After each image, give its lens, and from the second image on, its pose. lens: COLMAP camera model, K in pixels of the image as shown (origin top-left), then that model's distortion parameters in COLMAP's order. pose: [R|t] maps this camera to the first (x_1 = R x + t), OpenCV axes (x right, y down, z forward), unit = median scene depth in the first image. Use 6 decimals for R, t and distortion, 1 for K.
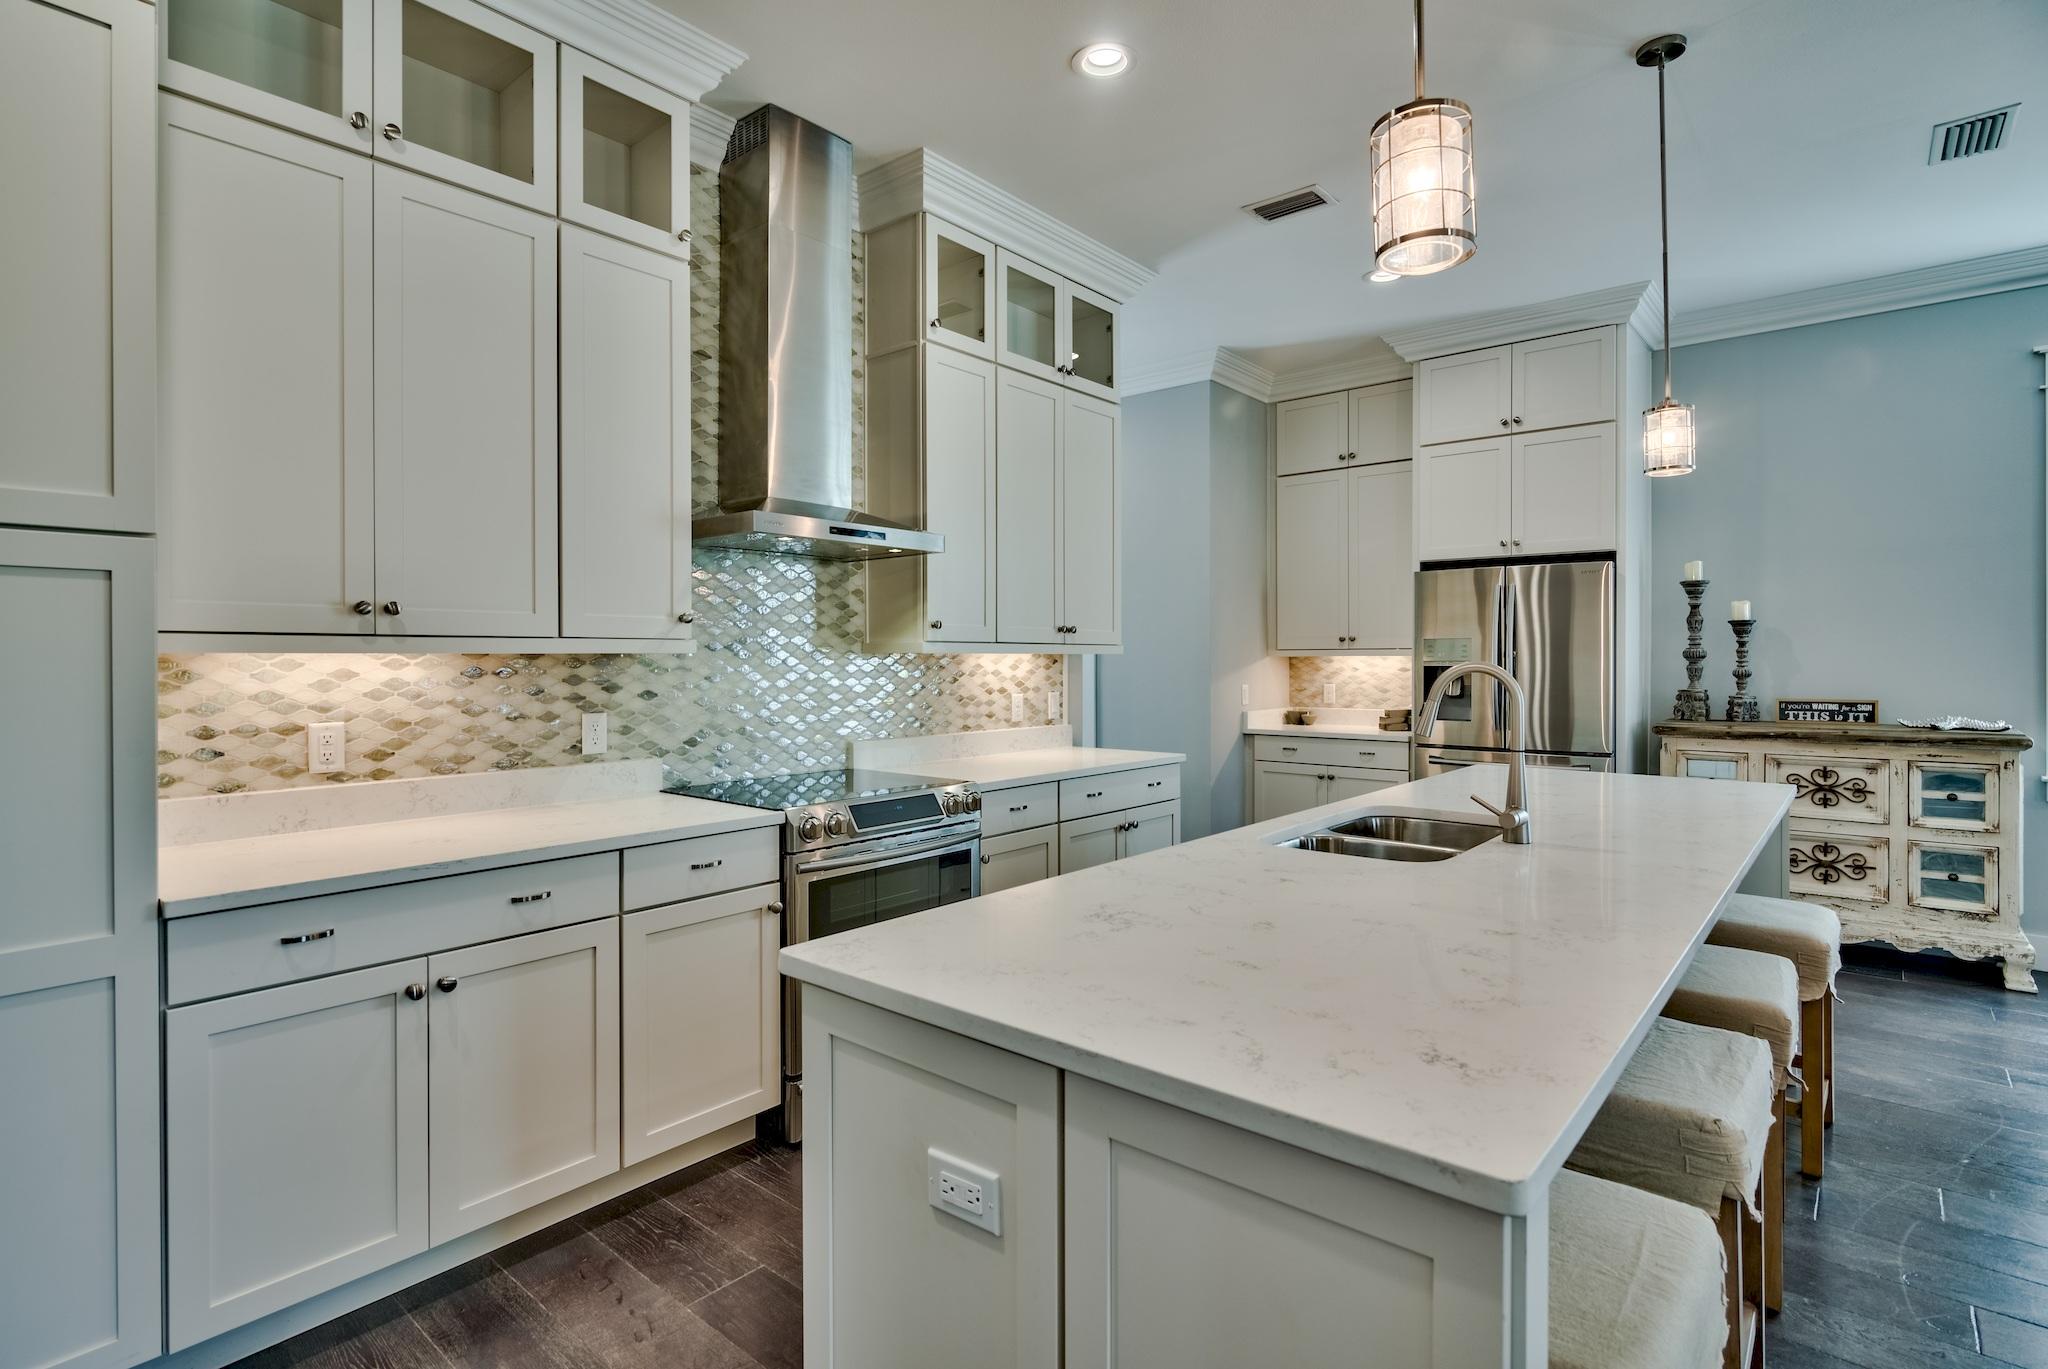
lens RADIAL K [[1004.9, 0, 1017.1], [0, 1004.9, 668.0], [0, 0, 1]] dist [0.000545, 0.000383]
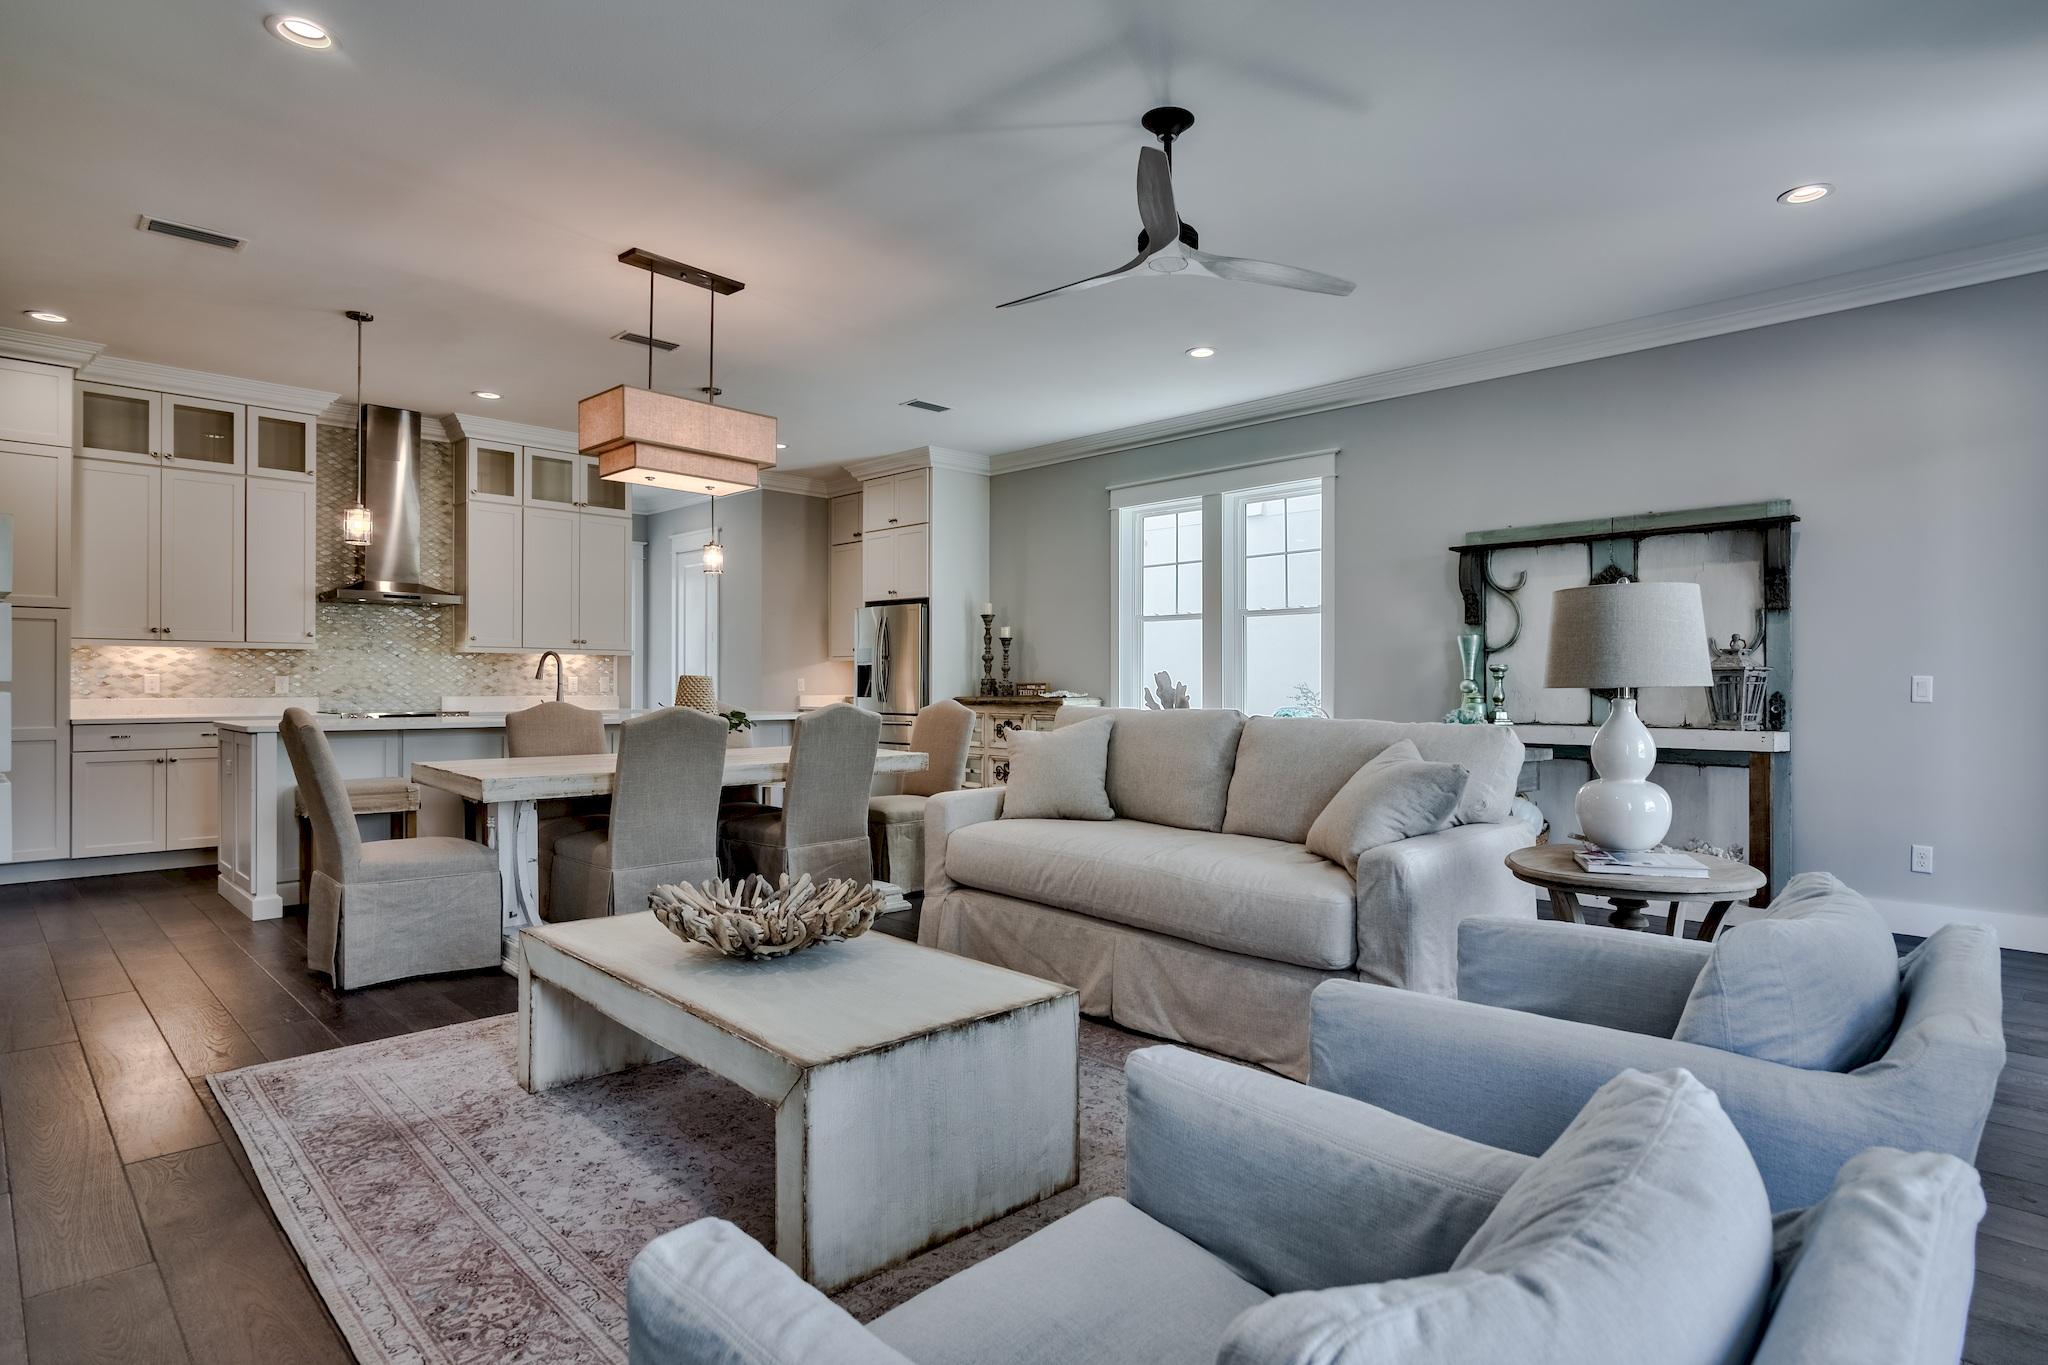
lens RADIAL K [[1006.9, 0, 996.9], [0, 1006.9, 678.8], [0, 0, 1]] dist [-0.002060, -0.000389]
pose [[0.998530, 0.004749, -0.053989, 1.420636], [-0.005219, 0.999950, -0.008575, 0.066960], [0.053945, 0.008844, 0.998505, -1.282406]]
